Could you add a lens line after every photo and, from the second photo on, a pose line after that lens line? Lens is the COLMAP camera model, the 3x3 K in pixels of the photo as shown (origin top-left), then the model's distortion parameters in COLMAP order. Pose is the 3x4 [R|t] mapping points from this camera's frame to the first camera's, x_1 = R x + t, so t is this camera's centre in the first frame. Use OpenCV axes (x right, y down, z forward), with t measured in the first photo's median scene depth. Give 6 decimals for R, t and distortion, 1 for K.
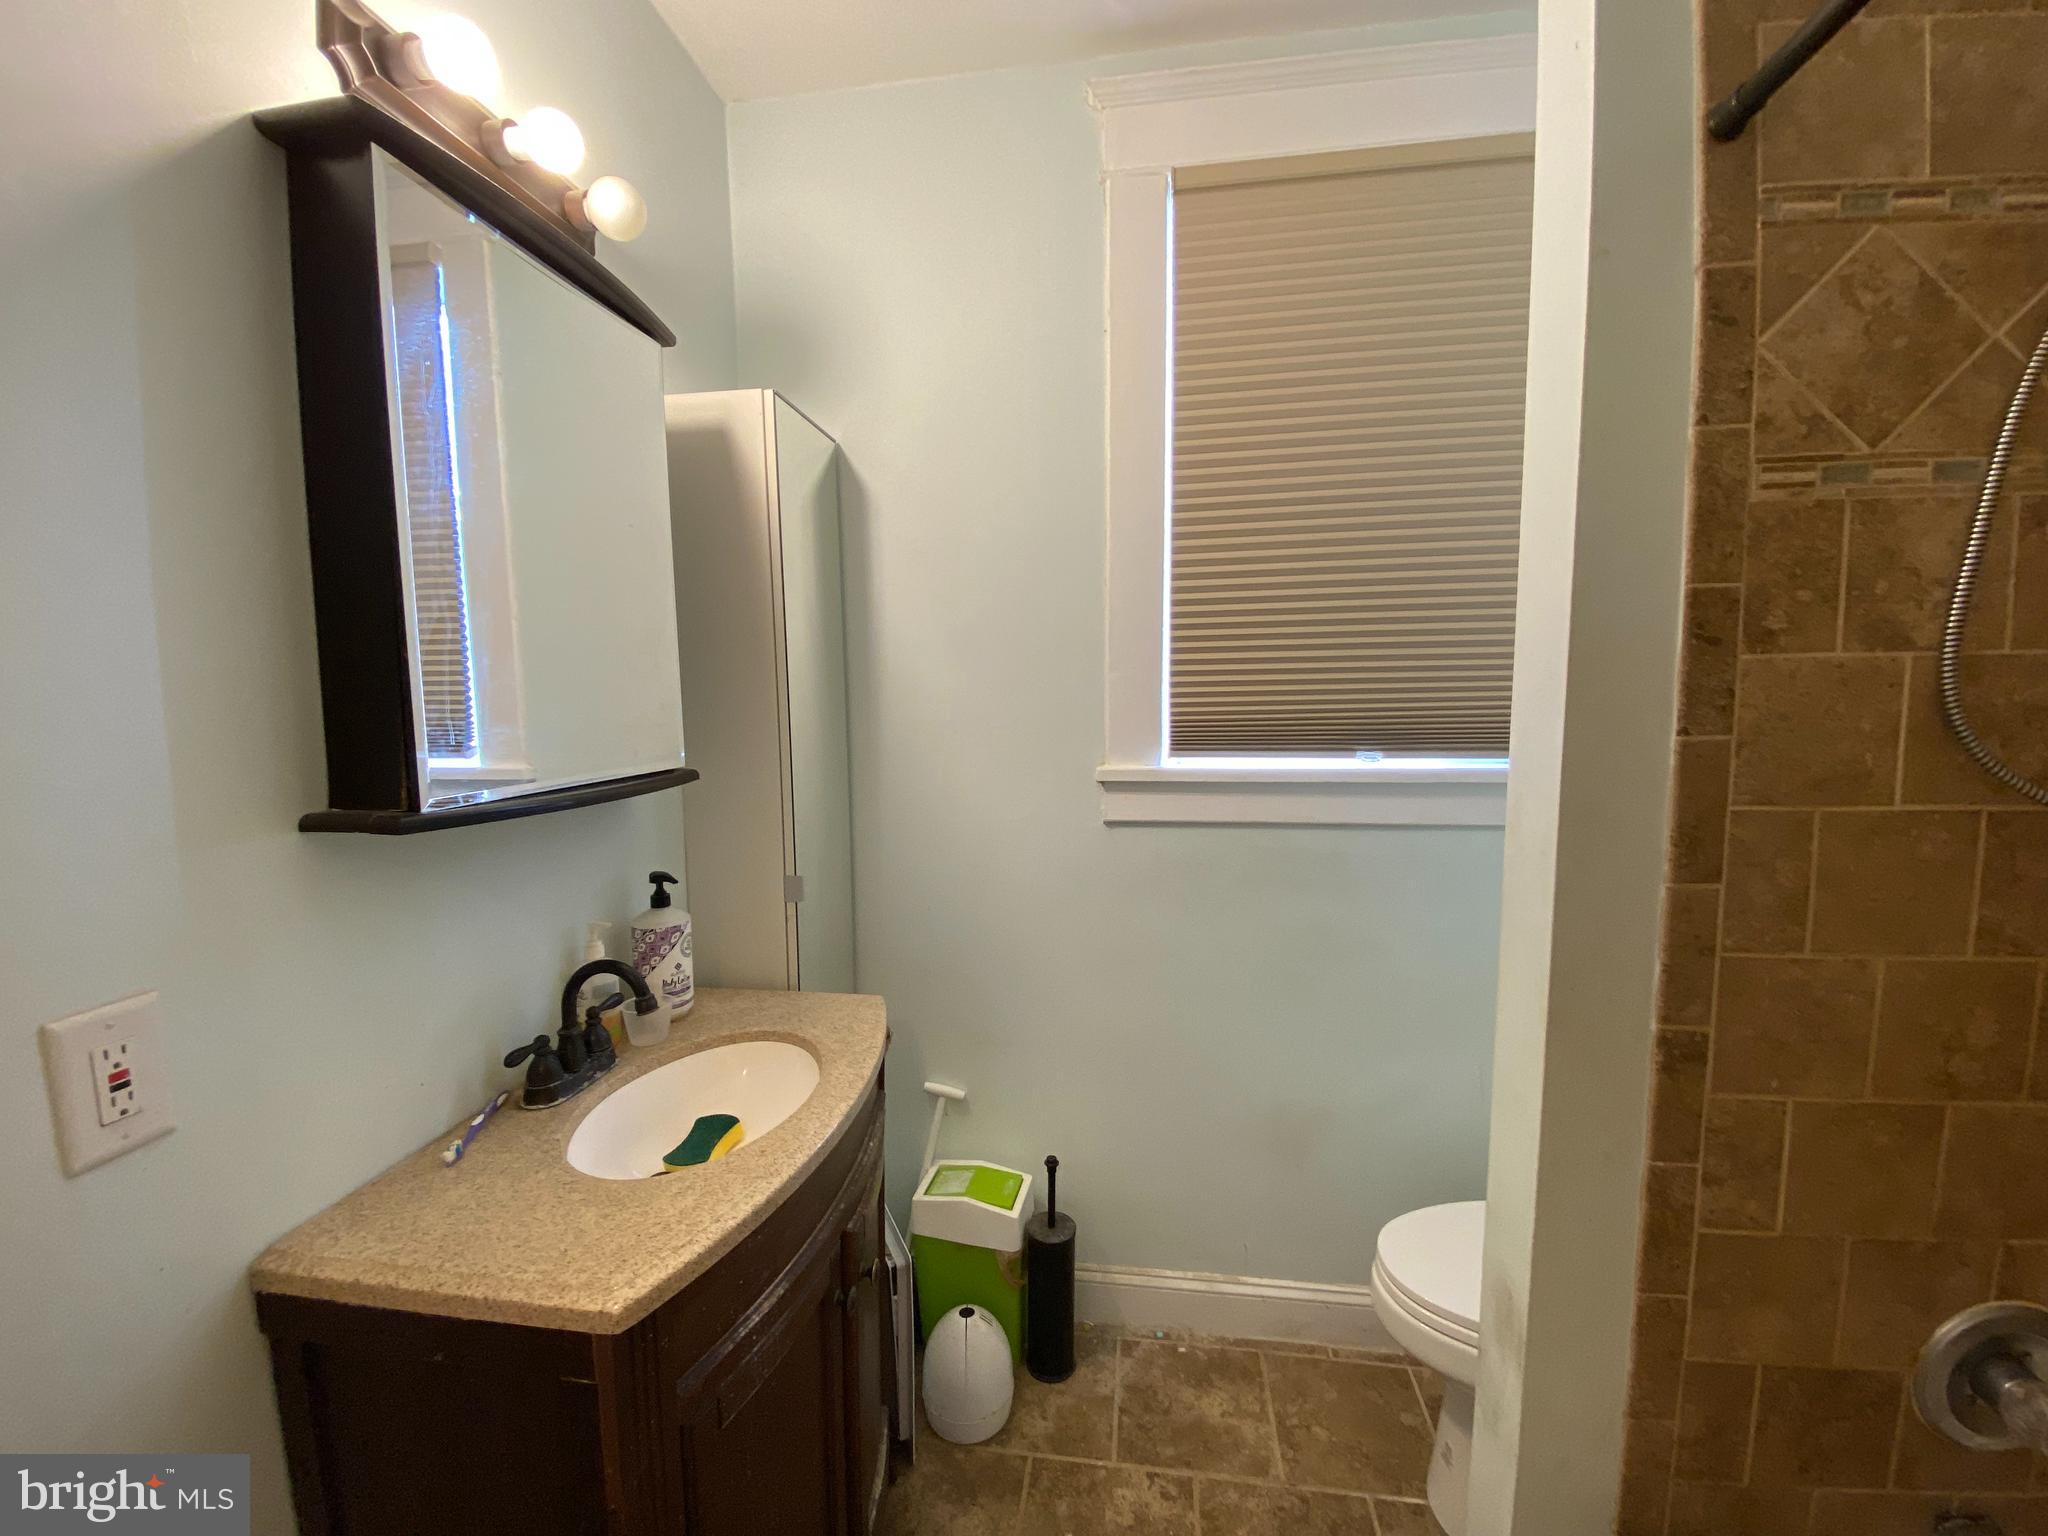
lens RADIAL K [[827.0, 0, 1013.3], [0, 827.0, 772.5], [0, 0, 1]] dist [0.016992, -0.019611]
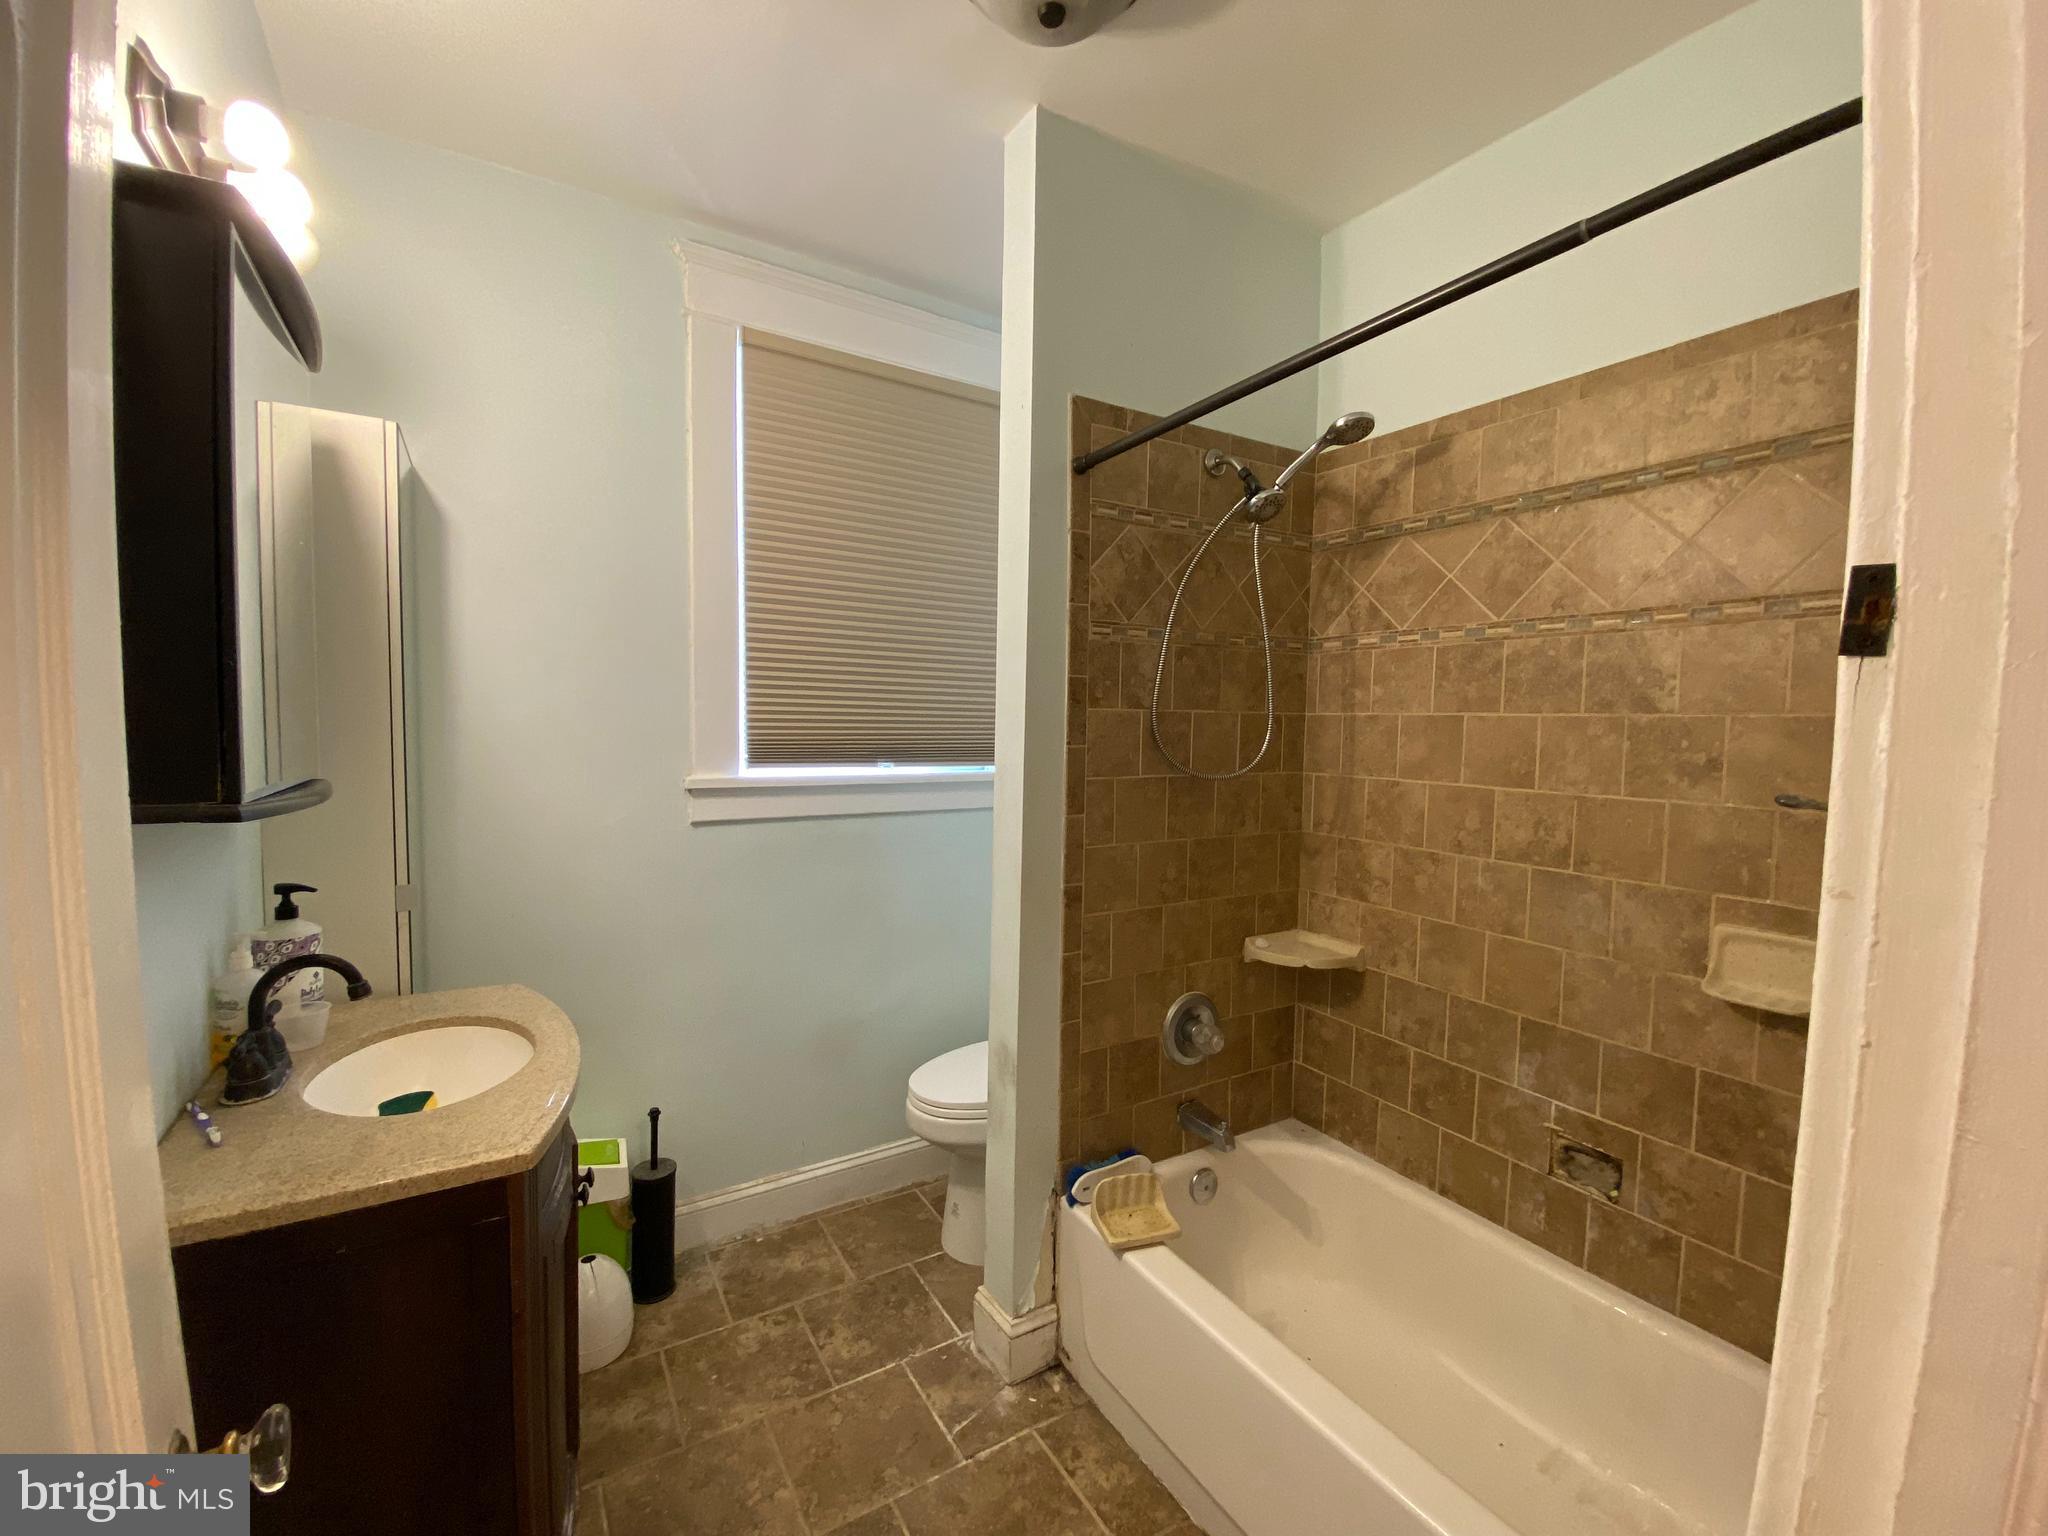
lens RADIAL K [[827.0, 0, 1013.3], [0, 827.0, 772.5], [0, 0, 1]] dist [0.016992, -0.019611]
pose [[0.768726, -0.010939, 0.639485, -0.568207], [0.035786, 0.999023, -0.025929, 0.065559], [-0.638576, 0.042817, 0.768366, -0.461871]]
